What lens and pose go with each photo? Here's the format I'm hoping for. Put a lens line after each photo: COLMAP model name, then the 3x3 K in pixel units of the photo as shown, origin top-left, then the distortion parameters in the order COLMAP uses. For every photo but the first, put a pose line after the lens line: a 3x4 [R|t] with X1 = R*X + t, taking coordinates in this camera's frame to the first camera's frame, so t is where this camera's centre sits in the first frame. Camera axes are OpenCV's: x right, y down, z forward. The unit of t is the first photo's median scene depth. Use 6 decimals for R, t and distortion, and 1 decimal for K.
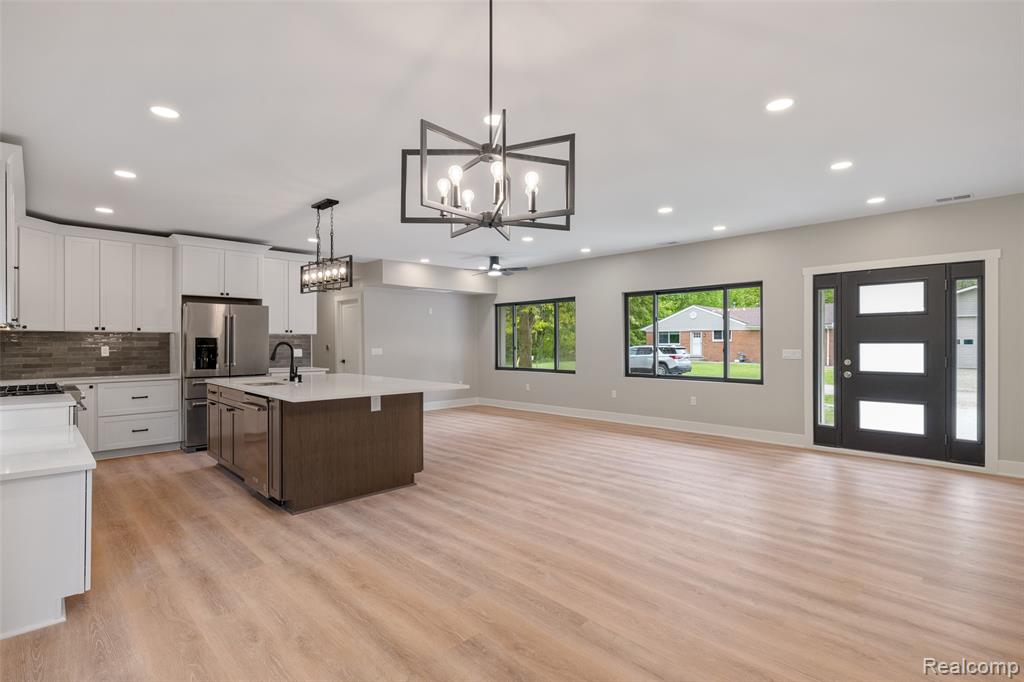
lens RADIAL K [[499.2, 0, 512.4], [0, 499.2, 343.3], [0, 0, 1]] dist [0.000082, 0.000502]
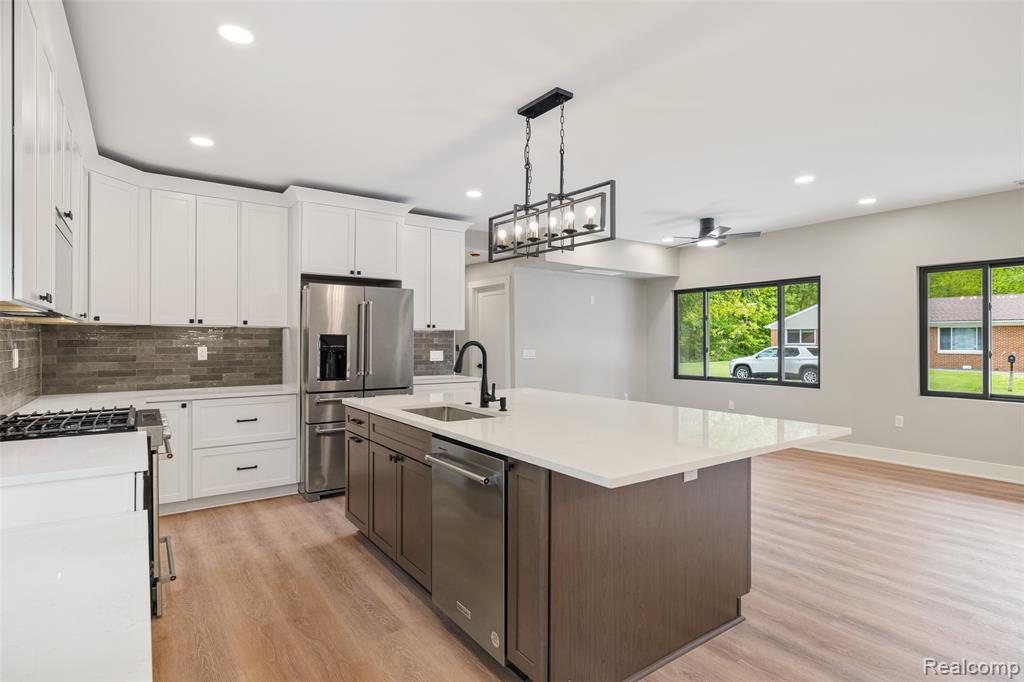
lens RADIAL K [[521.7, 0, 512.0], [0, 521.7, 341.0], [0, 0, 1]] dist [-0.002014, -0.000097]
pose [[0.988788, 0.002428, -0.149307, -0.264315], [-0.002801, 0.999993, -0.002289, -0.001295], [0.149300, 0.002682, 0.988788, 0.325958]]
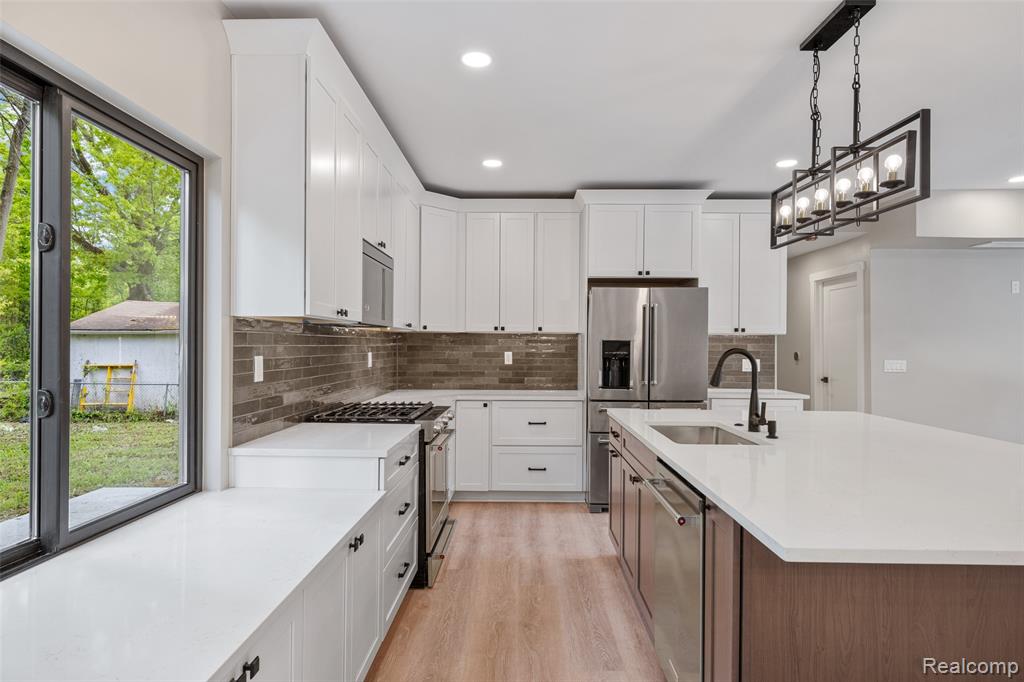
lens RADIAL K [[569.2, 0, 510.9], [0, 569.2, 346.6], [0, 0, 1]] dist [-0.000854, -0.000706]
pose [[0.705036, 0.006417, -0.709143, -0.184884], [-0.008143, 0.999966, 0.000953, -0.002683], [0.709125, 0.005103, 0.705064, 0.380297]]
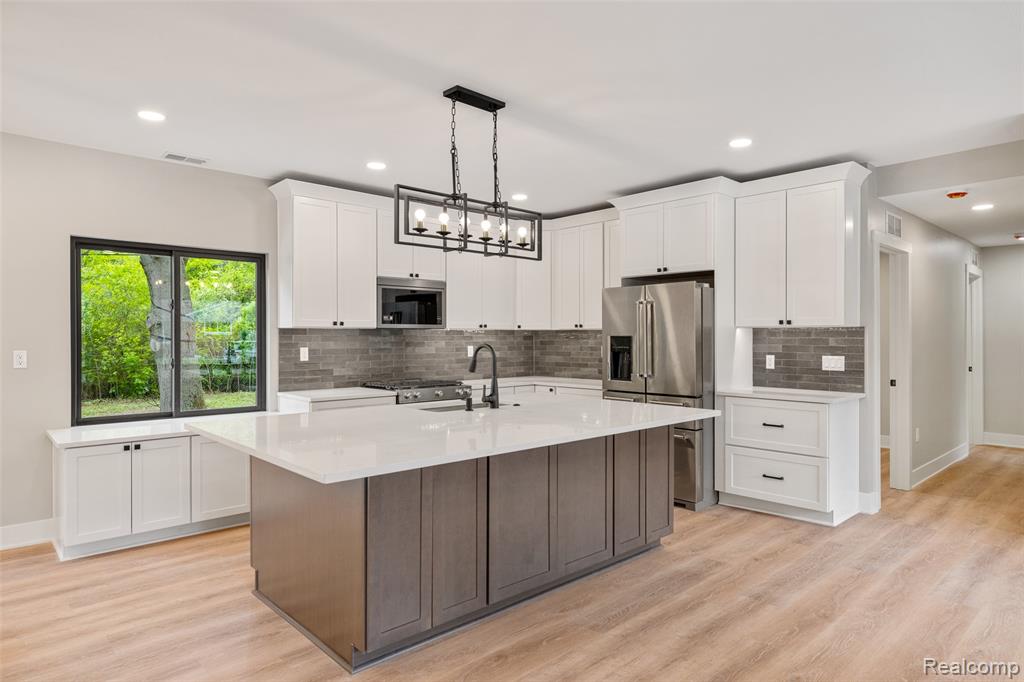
lens RADIAL K [[608.7, 0, 512.0], [0, 608.7, 341.0], [0, 0, 1]] dist [0.000254, 0.000327]
pose [[-0.018453, 0.006698, -0.999807, 0.254991], [-0.001077, 0.999977, 0.006719, -0.009540], [0.999829, 0.001201, -0.018445, 0.867421]]
